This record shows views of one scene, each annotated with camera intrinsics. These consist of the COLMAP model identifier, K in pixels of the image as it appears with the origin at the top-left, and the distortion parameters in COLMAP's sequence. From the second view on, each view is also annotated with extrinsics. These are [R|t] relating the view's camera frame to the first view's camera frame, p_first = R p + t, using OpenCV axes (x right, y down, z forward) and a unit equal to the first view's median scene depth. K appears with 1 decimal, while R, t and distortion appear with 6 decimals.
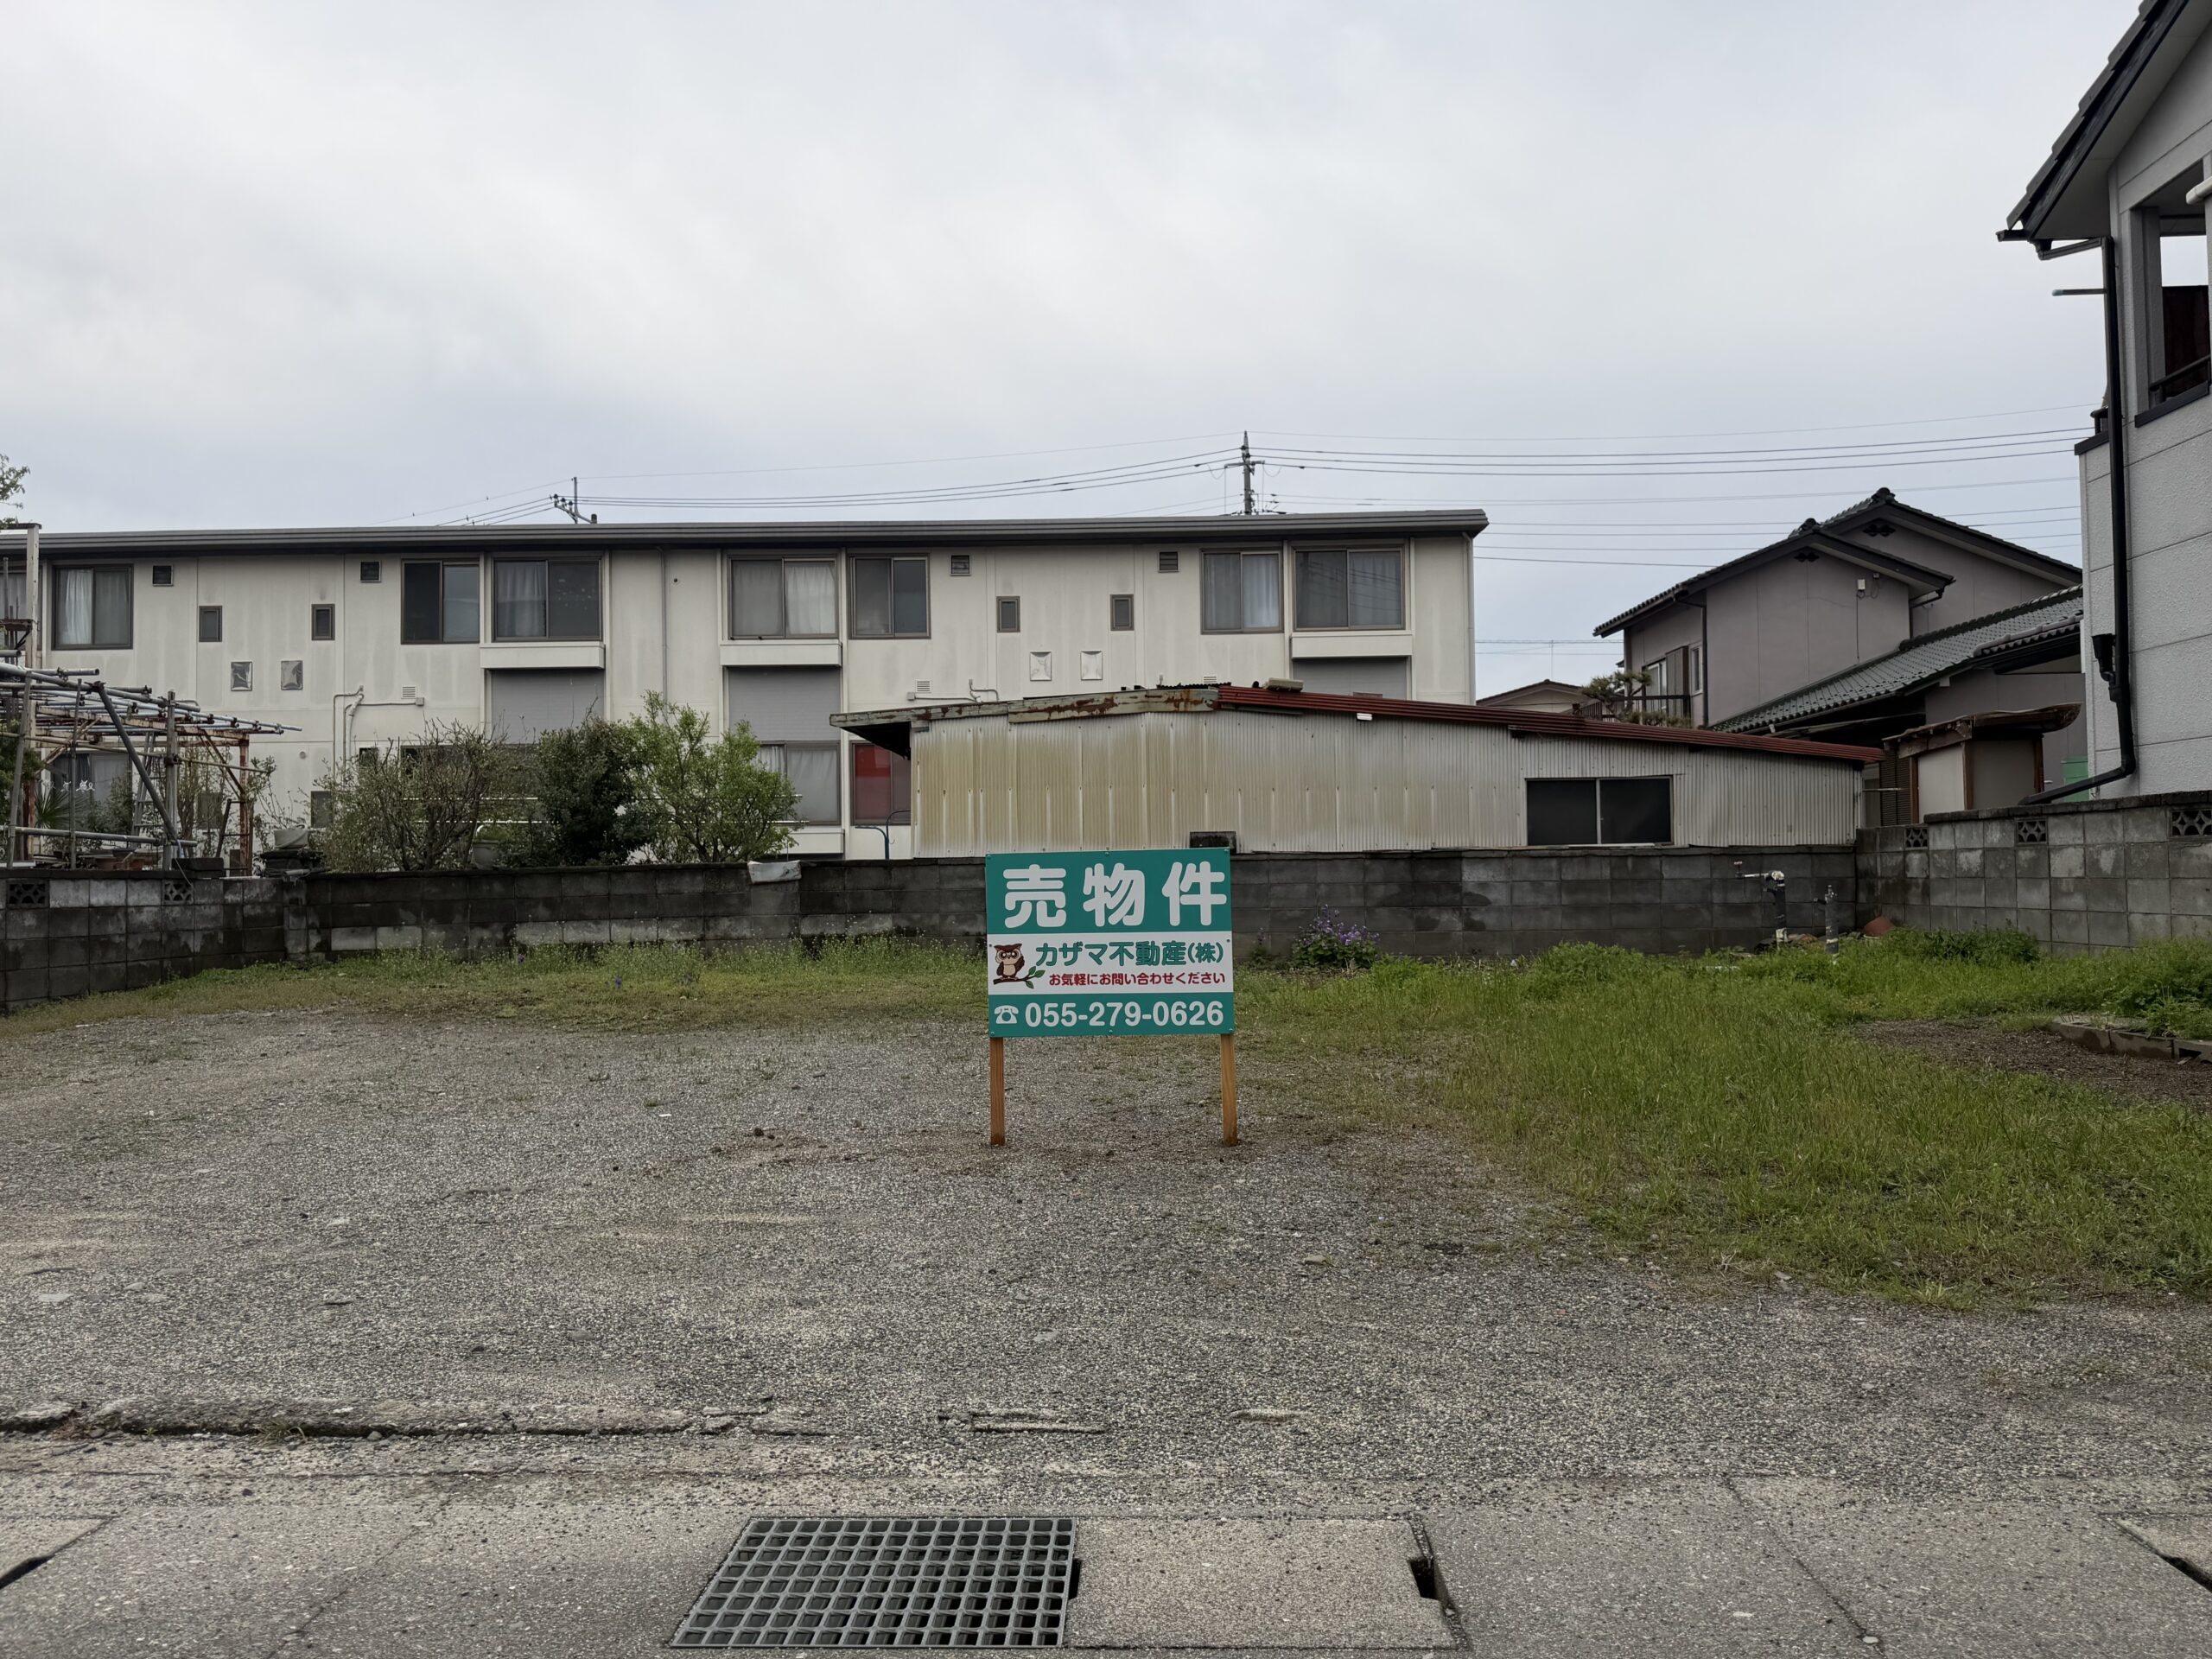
lens RADIAL K [[1550.3, 0, 1102.2], [0, 1550.3, 827.9], [0, 0, 1]] dist [0.067863, -0.078767]
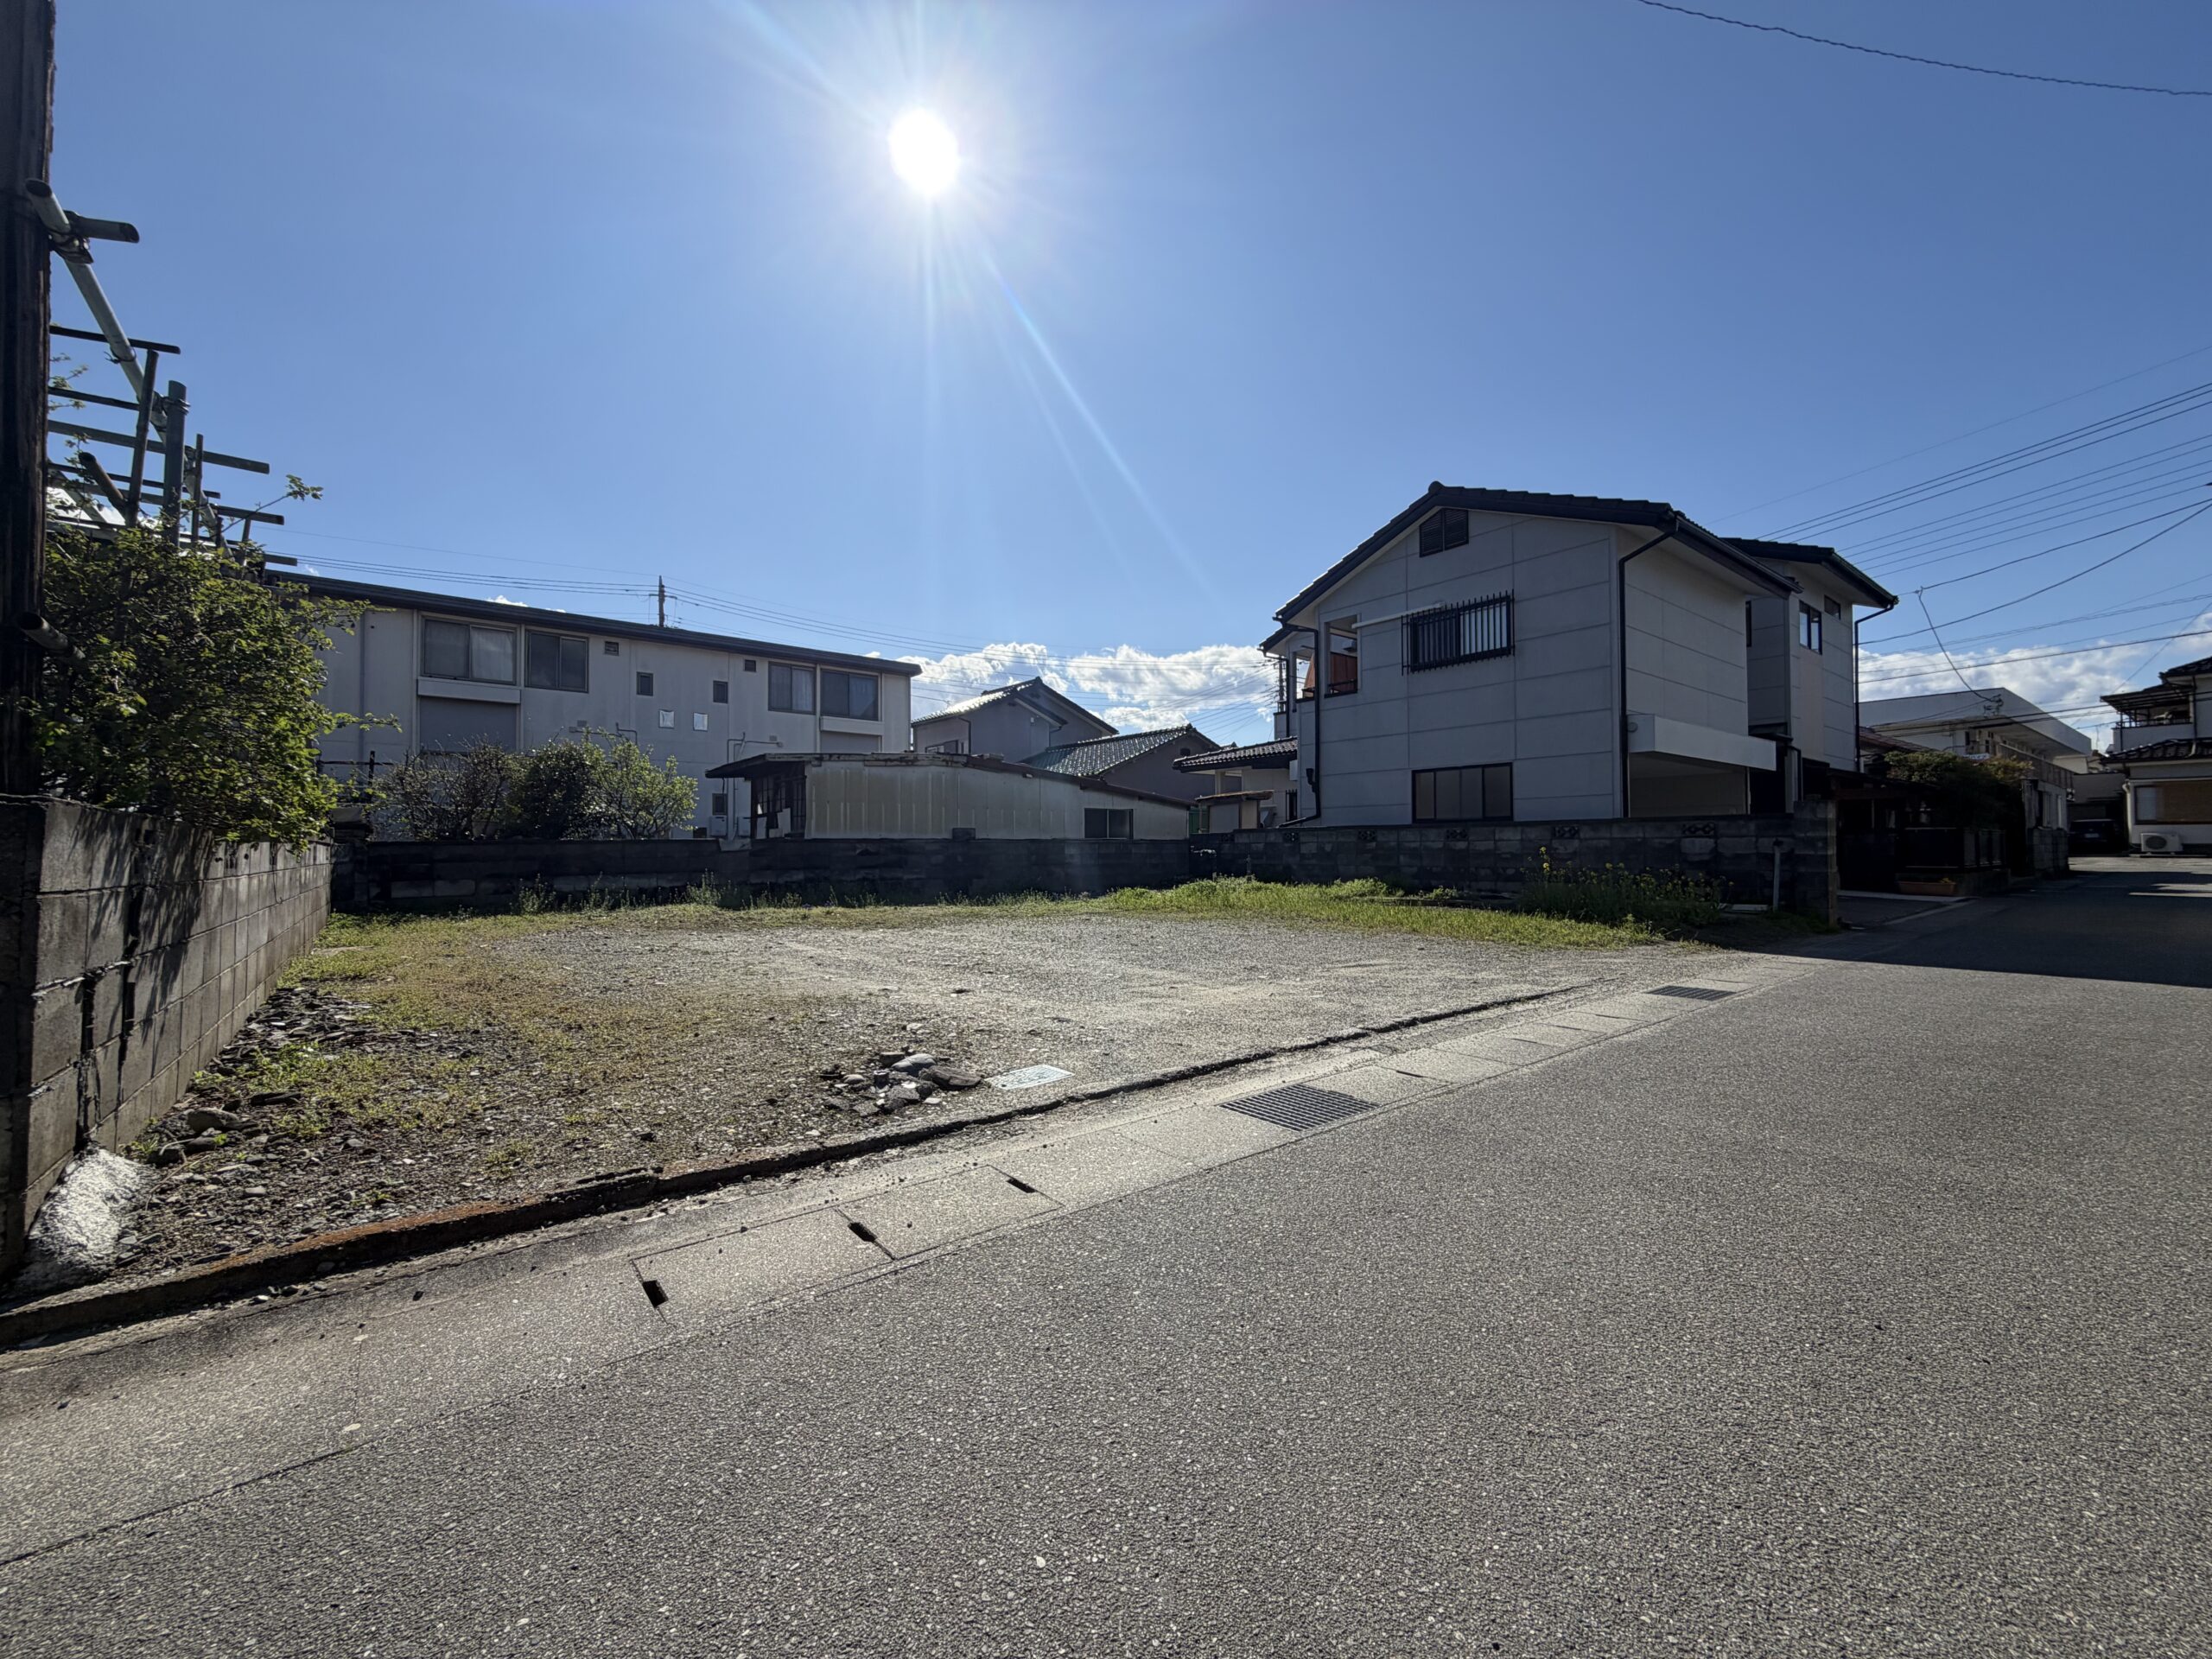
lens RADIAL K [[881.0, 0, 1102.8], [0, 881.0, 834.4], [0, 0, 1]] dist [0.006419, -0.002247]
pose [[0.755850, 0.022358, 0.654363, -0.539027], [-0.027213, 0.999626, -0.002721, 0.008831], [-0.654180, -0.015751, 0.756175, 0.025420]]
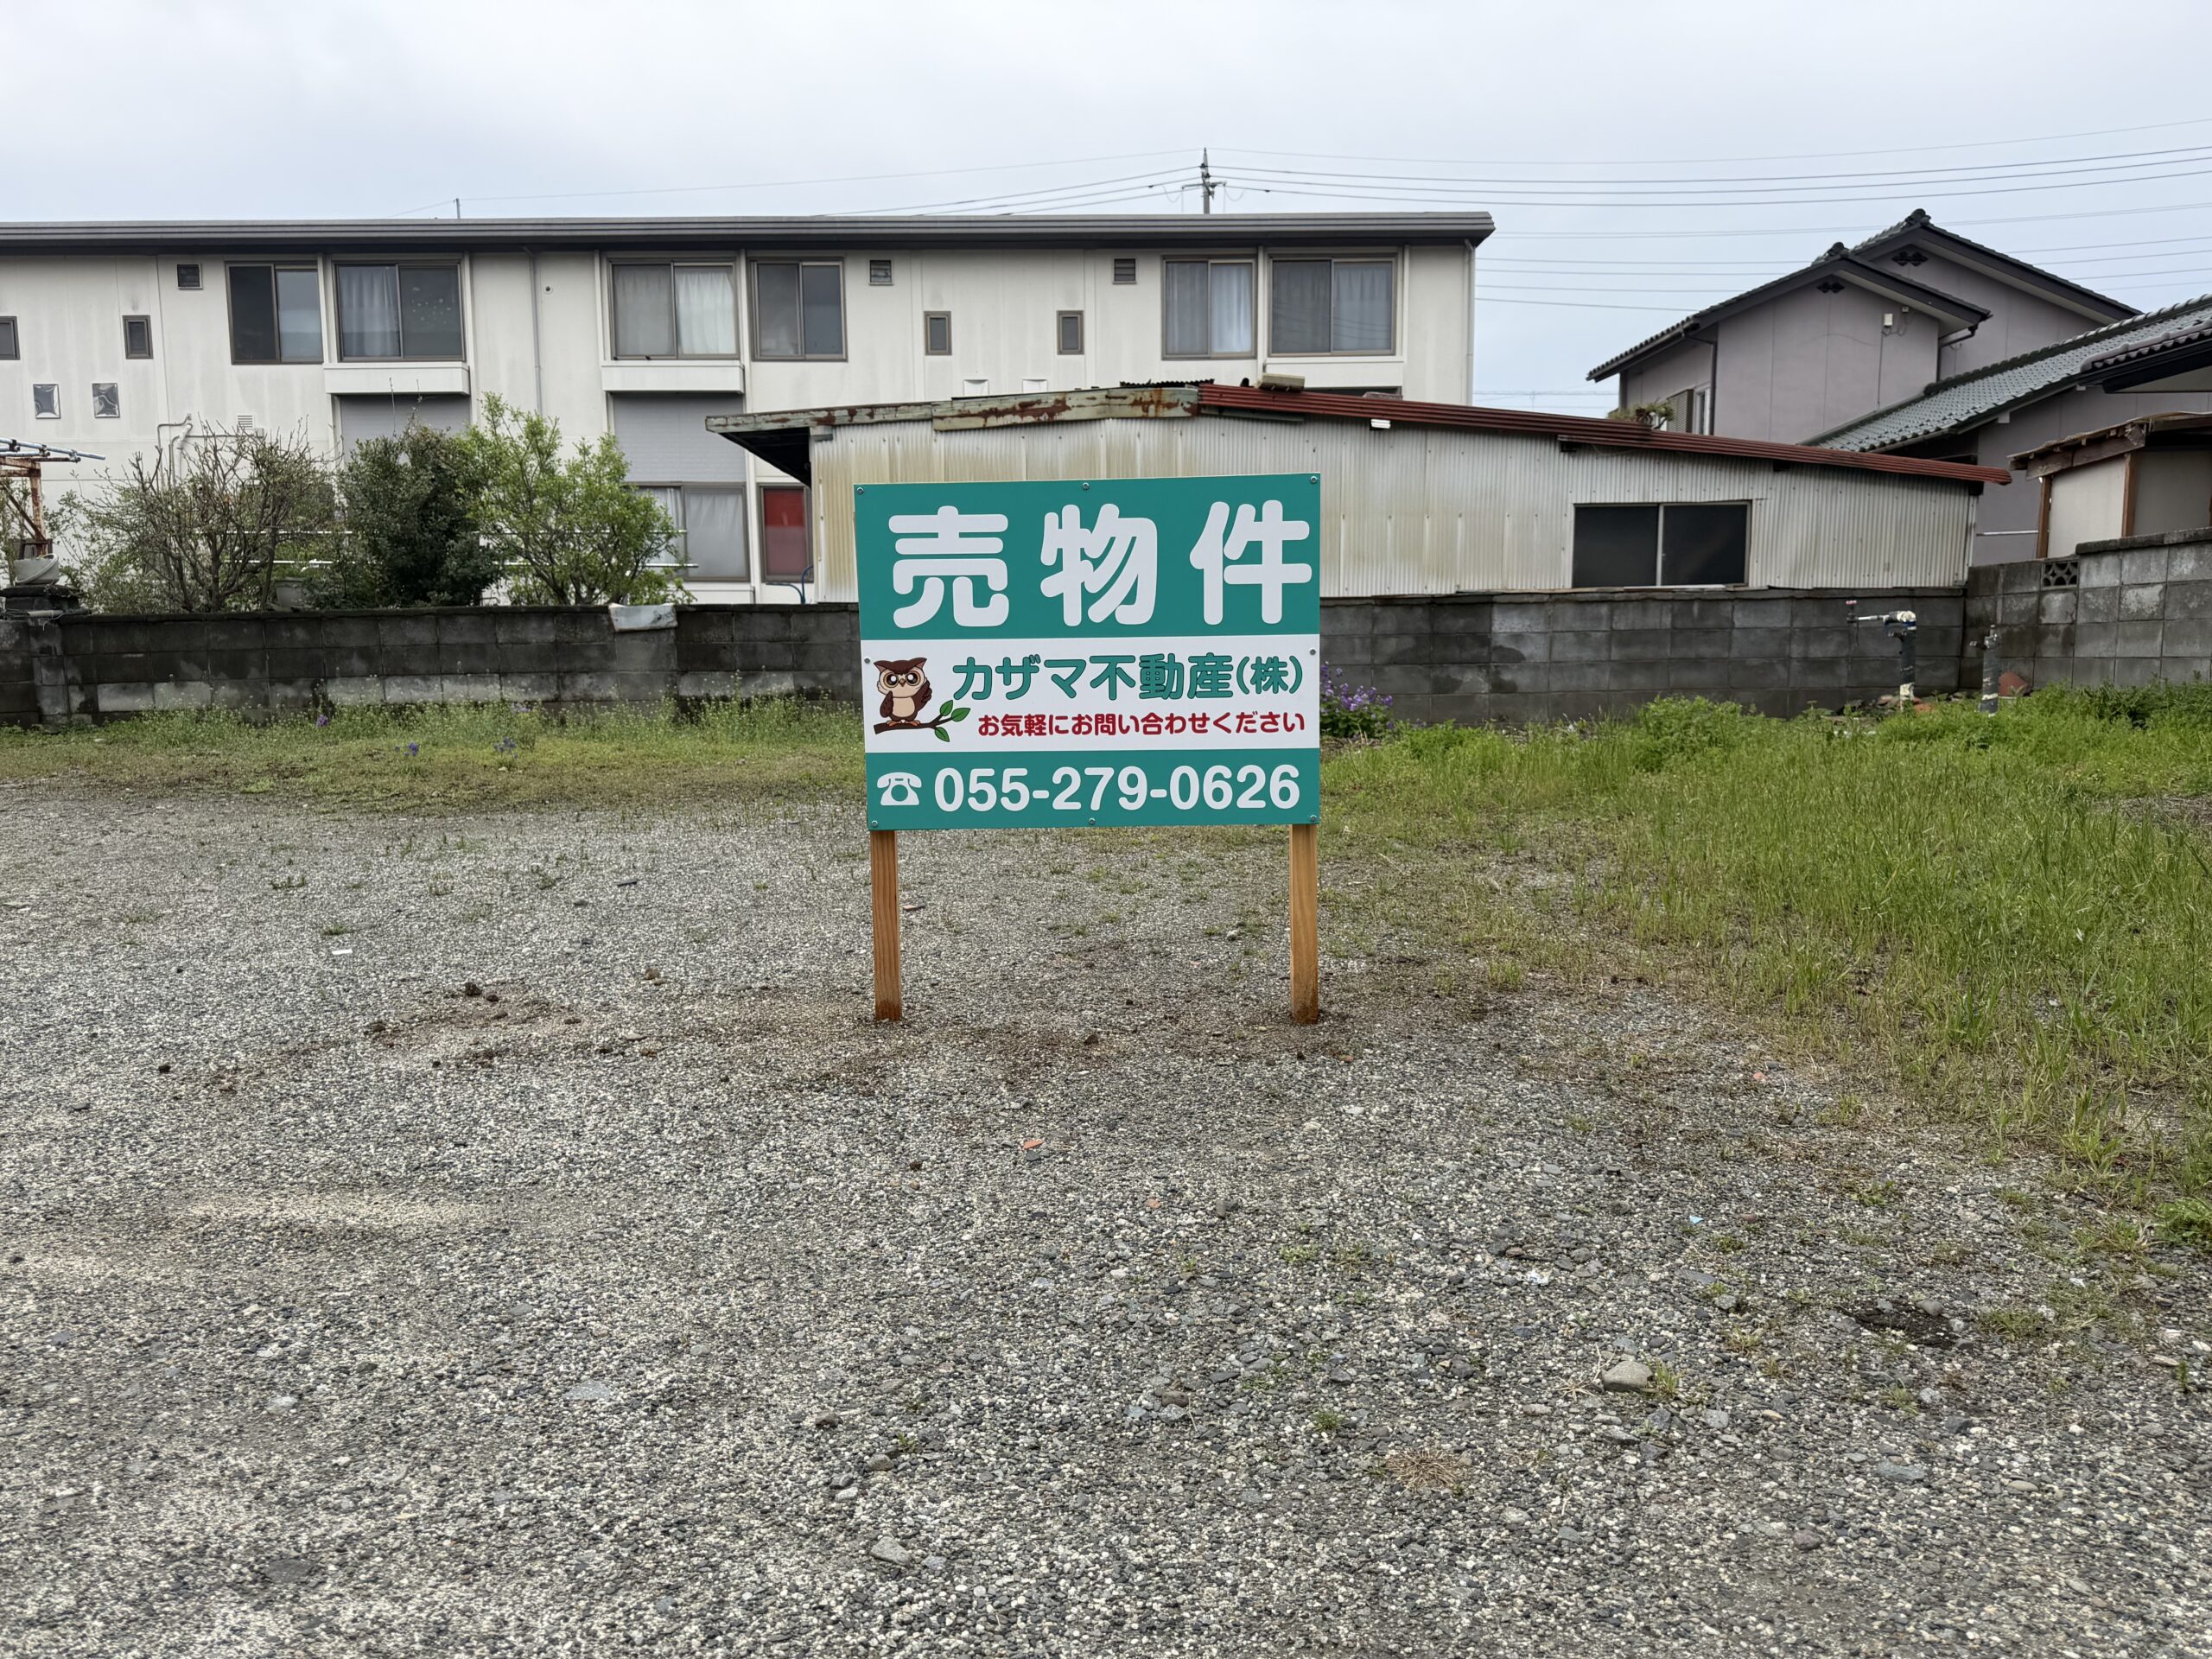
lens RADIAL K [[1550.3, 0, 1096.7], [0, 1550.3, 851.5], [0, 0, 1]] dist [0.067863, -0.078767]
pose [[0.999415, -0.000630, 0.034183, -0.004398], [-0.004660, 0.987989, 0.154457, 0.022445], [-0.033869, -0.154526, 0.987408, 0.177451]]
